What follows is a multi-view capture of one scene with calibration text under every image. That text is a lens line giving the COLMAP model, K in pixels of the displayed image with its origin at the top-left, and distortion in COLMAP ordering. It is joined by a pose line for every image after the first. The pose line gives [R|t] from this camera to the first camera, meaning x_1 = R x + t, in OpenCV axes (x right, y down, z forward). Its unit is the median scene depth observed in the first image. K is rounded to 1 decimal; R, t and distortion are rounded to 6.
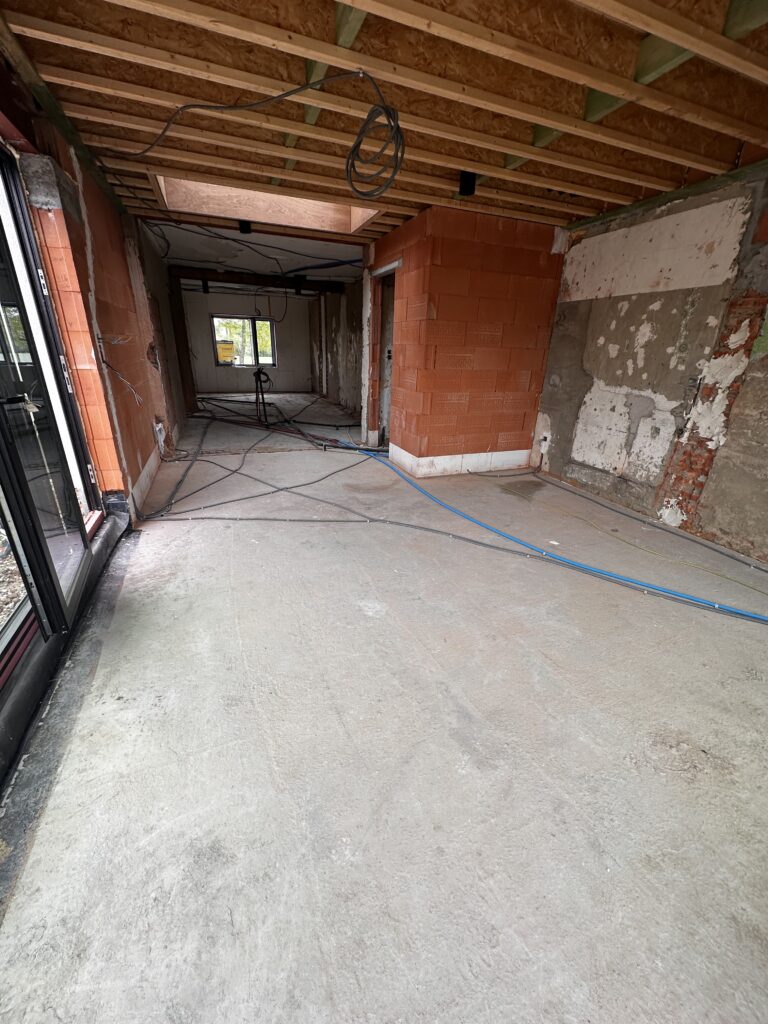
lens RADIAL K [[409.0, 0, 387.8], [0, 409.0, 512.7], [0, 0, 1]] dist [0.000647, 0.000173]
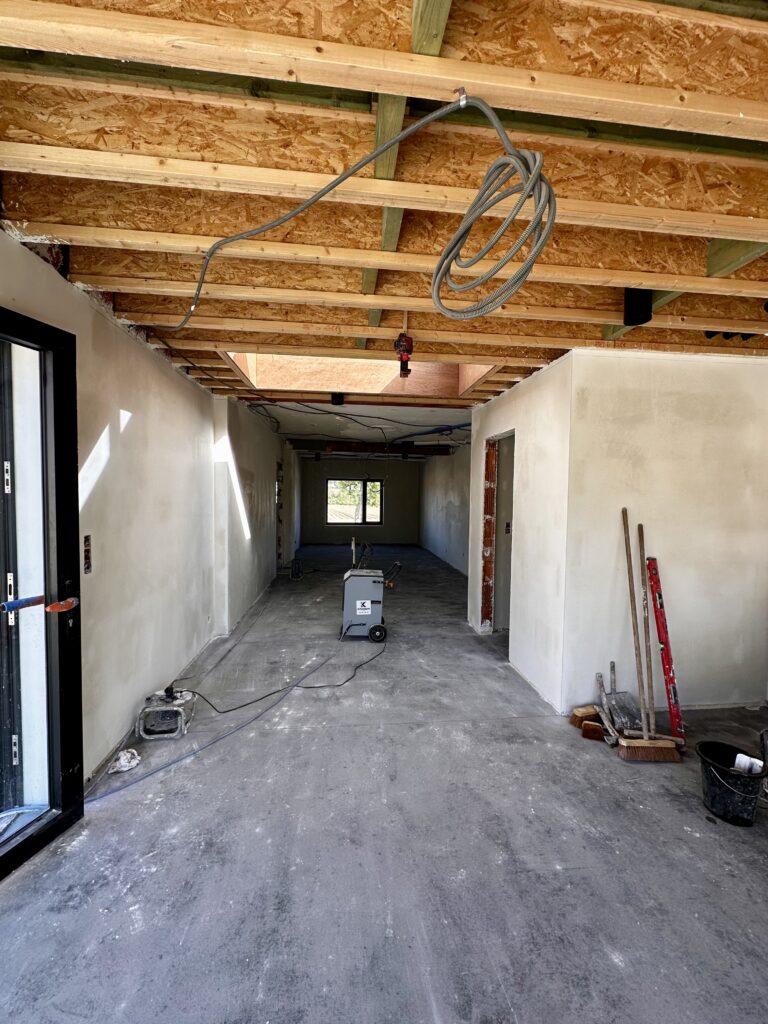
lens RADIAL K [[409.0, 0, 385.1], [0, 409.0, 512.8], [0, 0, 1]] dist [0.000647, 0.000173]
pose [[0.961760, -0.003066, -0.273875, -0.014554], [-0.089408, 0.941645, -0.324515, -0.305347], [0.258888, 0.336593, 0.905363, 0.499289]]
